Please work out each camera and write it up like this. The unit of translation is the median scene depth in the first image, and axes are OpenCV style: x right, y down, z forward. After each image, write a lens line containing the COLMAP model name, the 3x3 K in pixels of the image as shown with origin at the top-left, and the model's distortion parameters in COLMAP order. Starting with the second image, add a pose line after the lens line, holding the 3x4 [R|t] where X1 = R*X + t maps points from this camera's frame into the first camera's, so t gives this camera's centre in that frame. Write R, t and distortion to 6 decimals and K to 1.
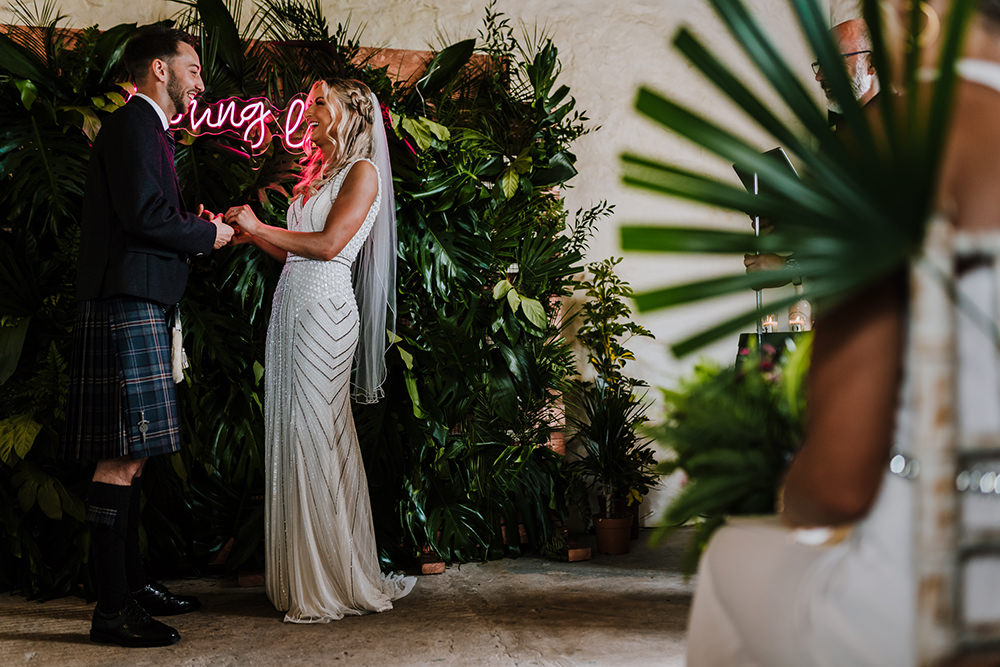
lens RADIAL K [[996.5, 0, 500.0], [0, 996.5, 333.5], [0, 0, 1]] dist [-0.081011, 0.122756]
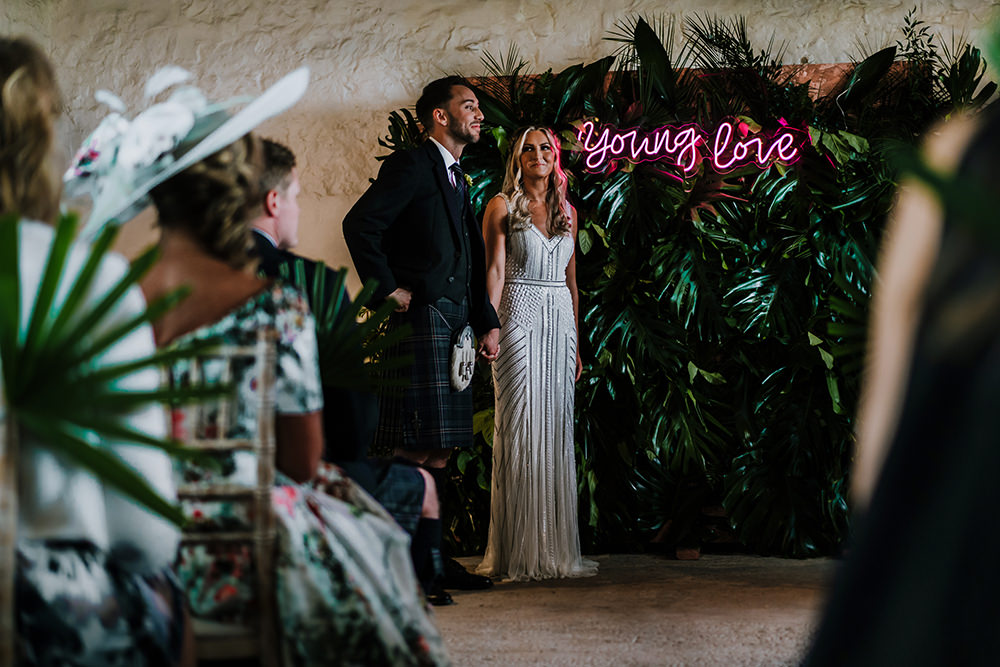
lens RADIAL K [[1637.8, 0, 500.9], [0, 1637.8, 321.5], [0, 0, 1]] dist [0.124241, -0.982623]
pose [[0.939833, -0.006494, -0.341573, 0.183212], [0.009923, 0.999916, 0.008292, -0.034139], [0.341491, -0.011183, 0.939819, -0.800389]]
